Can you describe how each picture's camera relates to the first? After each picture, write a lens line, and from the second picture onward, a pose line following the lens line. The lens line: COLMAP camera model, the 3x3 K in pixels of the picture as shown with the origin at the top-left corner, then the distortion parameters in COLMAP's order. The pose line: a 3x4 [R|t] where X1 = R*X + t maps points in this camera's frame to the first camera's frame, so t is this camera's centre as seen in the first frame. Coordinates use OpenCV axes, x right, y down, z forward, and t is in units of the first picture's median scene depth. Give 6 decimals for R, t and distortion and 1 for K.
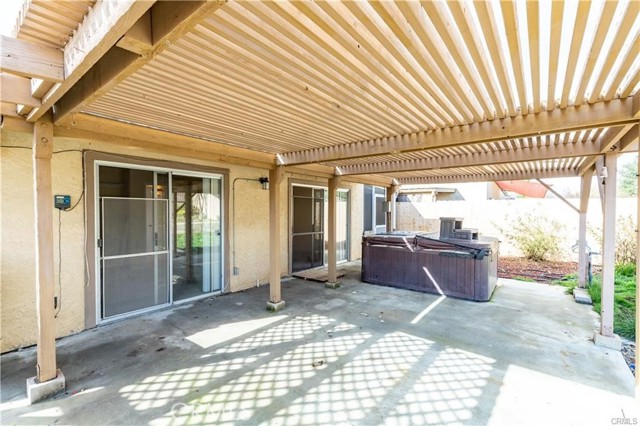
lens RADIAL K [[293.1, 0, 319.3], [0, 293.1, 215.9], [0, 0, 1]] dist [0.014698, -0.000111]
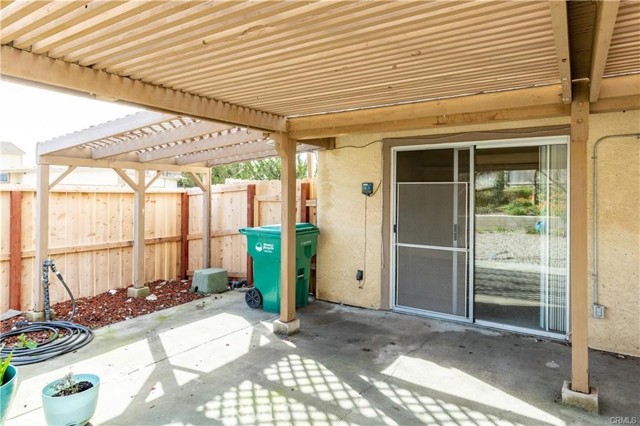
lens RADIAL K [[365.3, 0, 307.7], [0, 365.3, 188.9], [0, 0, 1]] dist [0.001517, 0.000251]
pose [[0.104528, -0.017118, -0.994375, 0.493392], [-0.023556, 0.999529, -0.019683, -0.012290], [0.994243, 0.025481, 0.104076, 0.606028]]
